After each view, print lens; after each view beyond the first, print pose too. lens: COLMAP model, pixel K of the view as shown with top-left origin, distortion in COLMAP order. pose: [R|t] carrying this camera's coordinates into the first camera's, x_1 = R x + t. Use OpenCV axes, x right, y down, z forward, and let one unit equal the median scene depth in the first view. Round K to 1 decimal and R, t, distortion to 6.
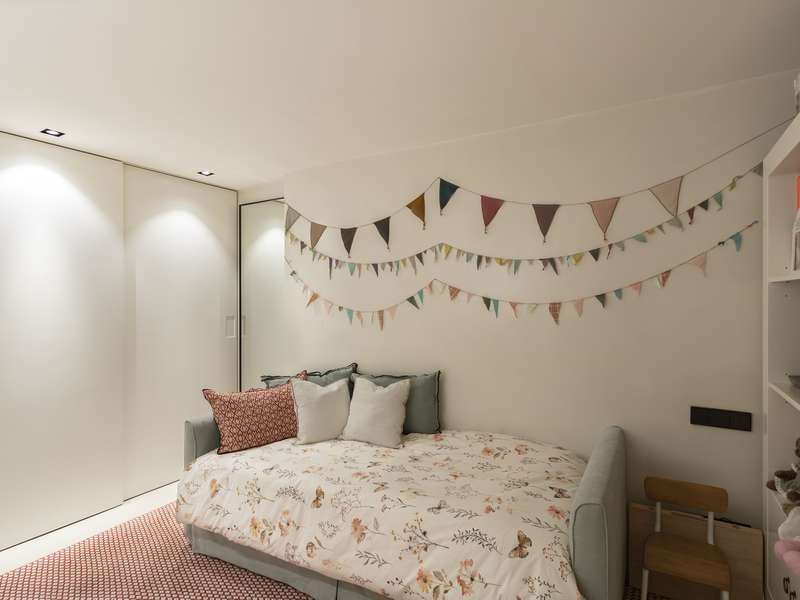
lens RADIAL K [[419.6, 0, 400.0], [0, 419.6, 300.0], [0, 0, 1]] dist [-0.000558, -0.000462]
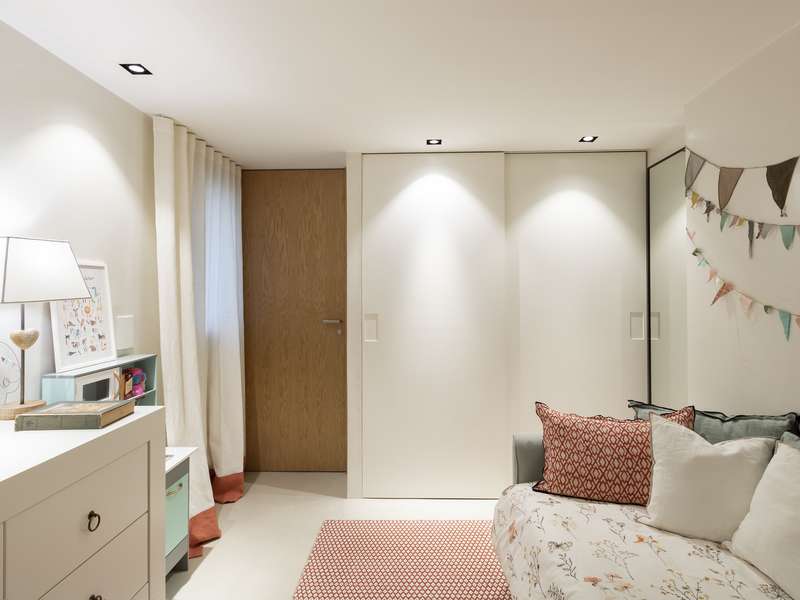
lens RADIAL K [[443.4, 0, 401.1], [0, 443.4, 285.9], [0, 0, 1]] dist [0.001703, -0.000444]
pose [[0.502313, -0.005880, -0.864666, 0.125890], [-0.000517, 0.999975, -0.007101, -0.006283], [0.864686, 0.004014, 0.502297, 0.282725]]
